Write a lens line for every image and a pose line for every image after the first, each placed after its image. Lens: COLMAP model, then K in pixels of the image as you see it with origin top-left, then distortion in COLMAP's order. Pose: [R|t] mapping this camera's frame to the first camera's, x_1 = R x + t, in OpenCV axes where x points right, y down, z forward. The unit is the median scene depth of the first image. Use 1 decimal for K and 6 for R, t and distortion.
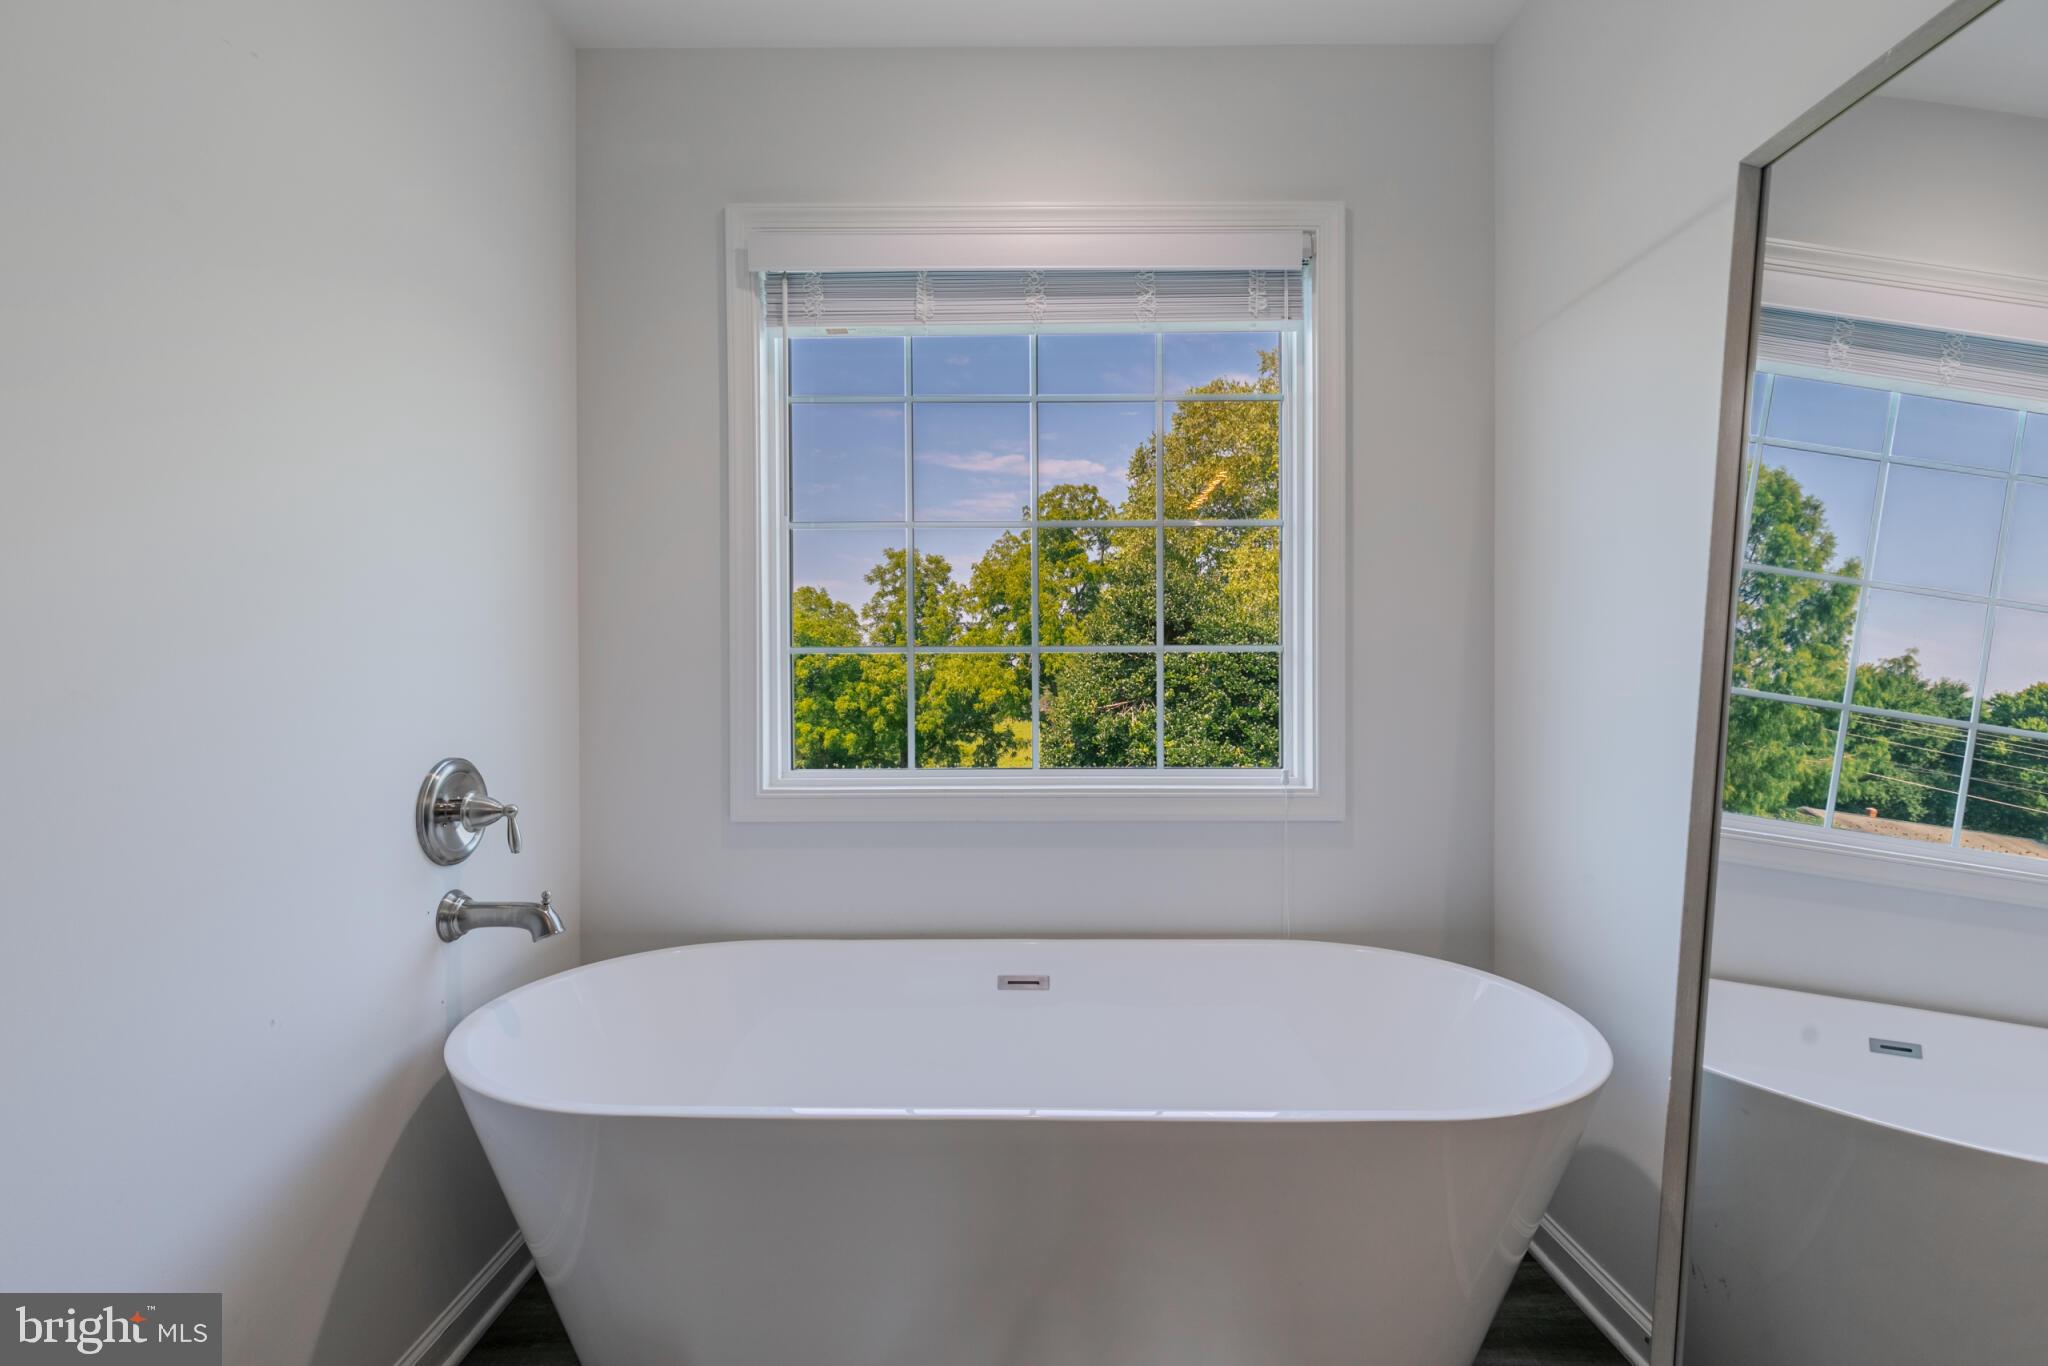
lens RADIAL K [[927.0, 0, 1014.7], [0, 927.0, 691.6], [0, 0, 1]] dist [-0.000932, -0.000202]
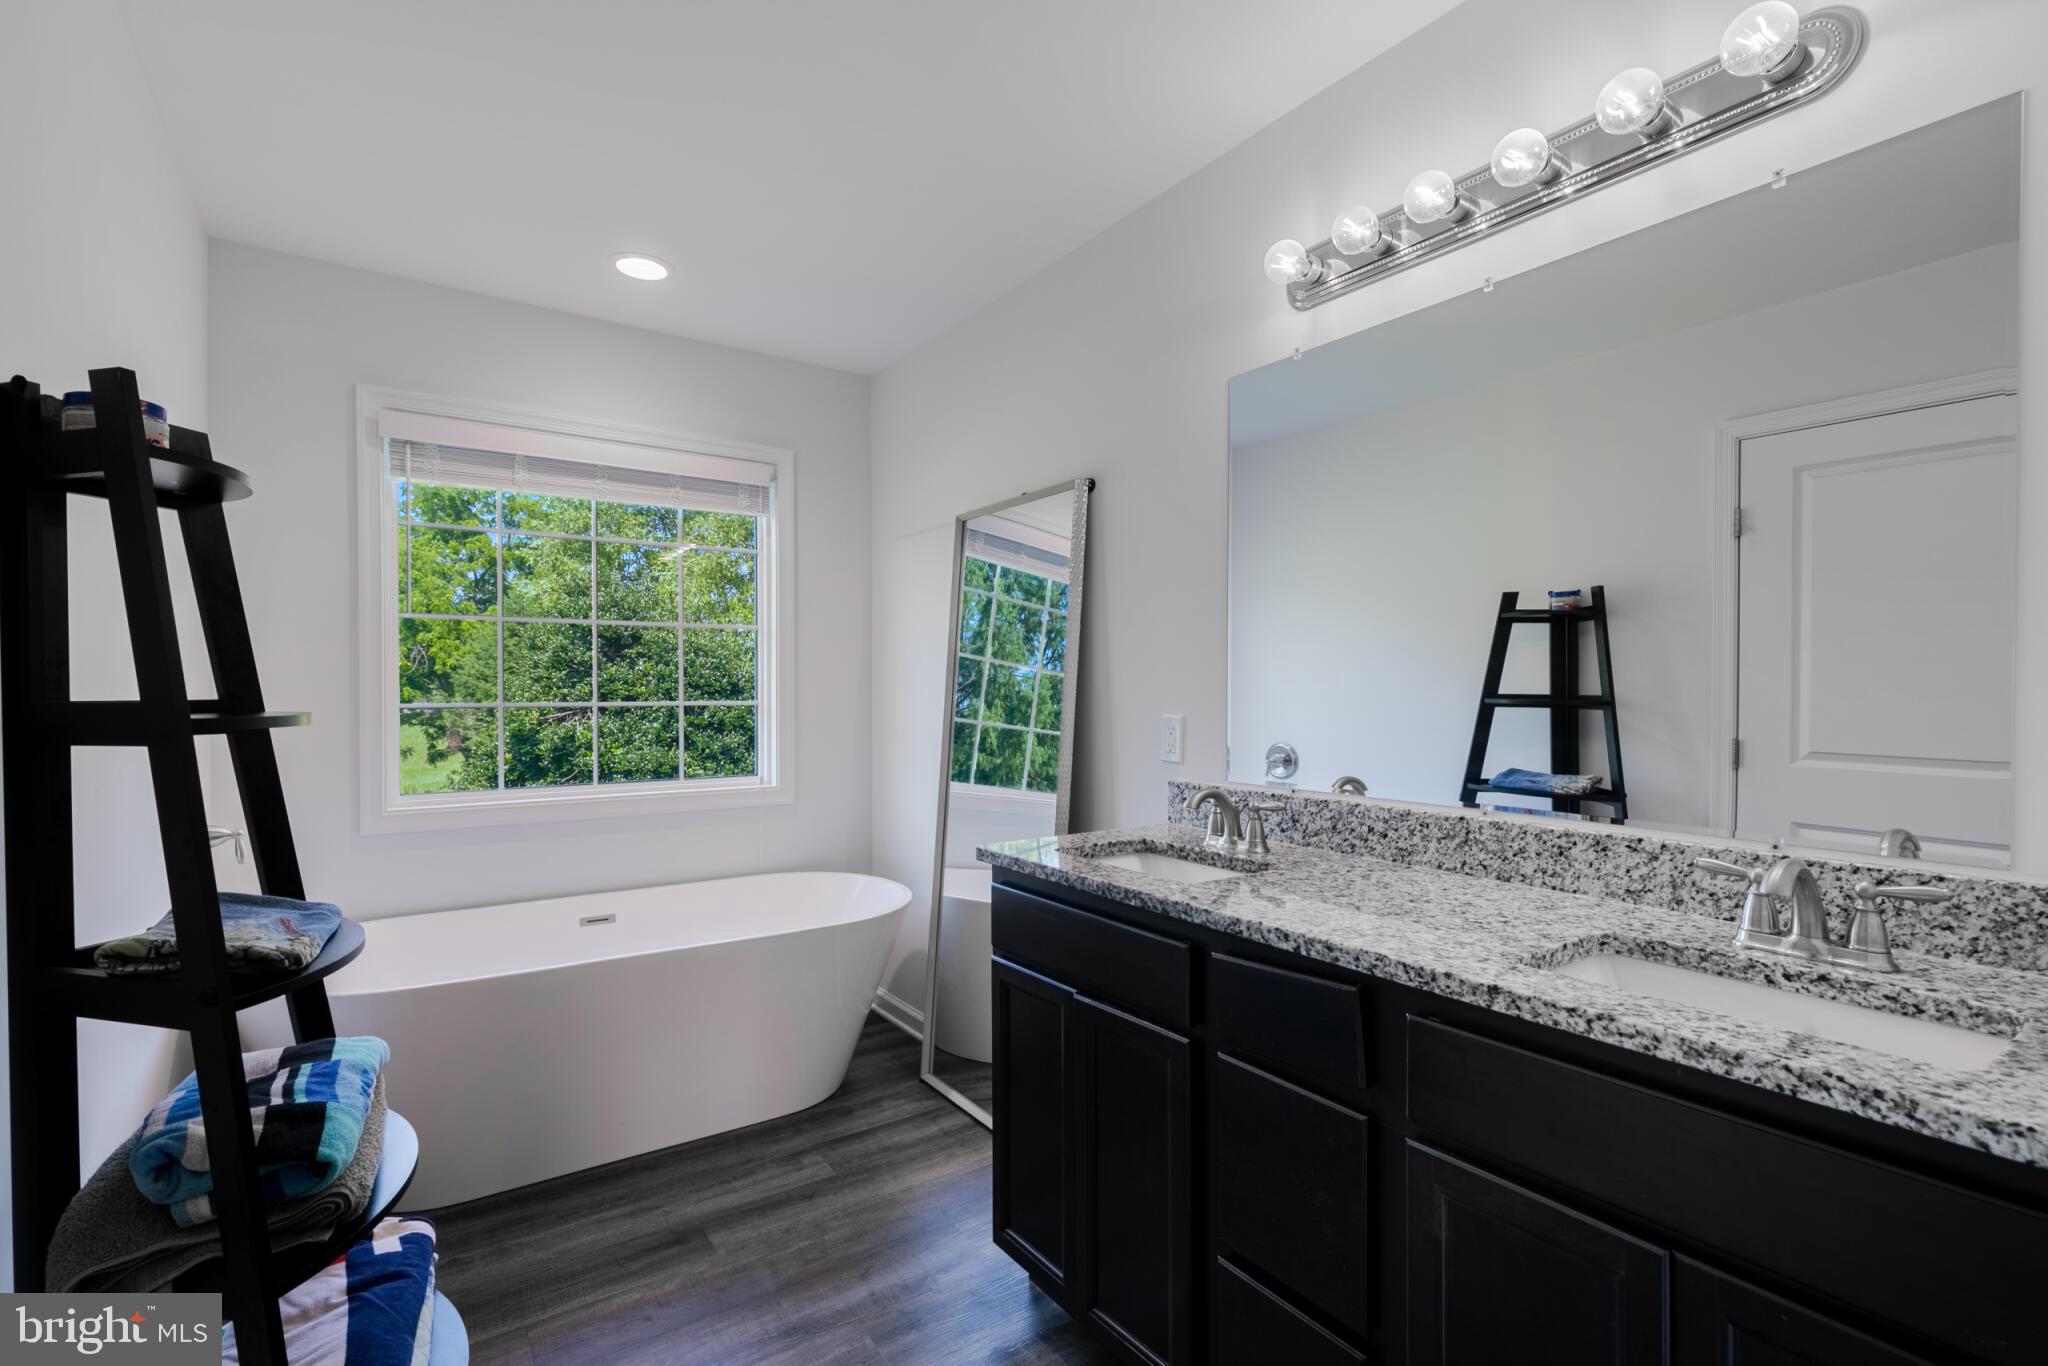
lens RADIAL K [[927.0, 0, 1011.8], [0, 927.0, 692.3], [0, 0, 1]] dist [-0.000932, -0.000202]
pose [[0.827507, -0.002754, 0.561449, -0.057095], [0.000778, 0.999993, 0.003759, -0.015399], [-0.561455, -0.002673, 0.827503, -0.136029]]
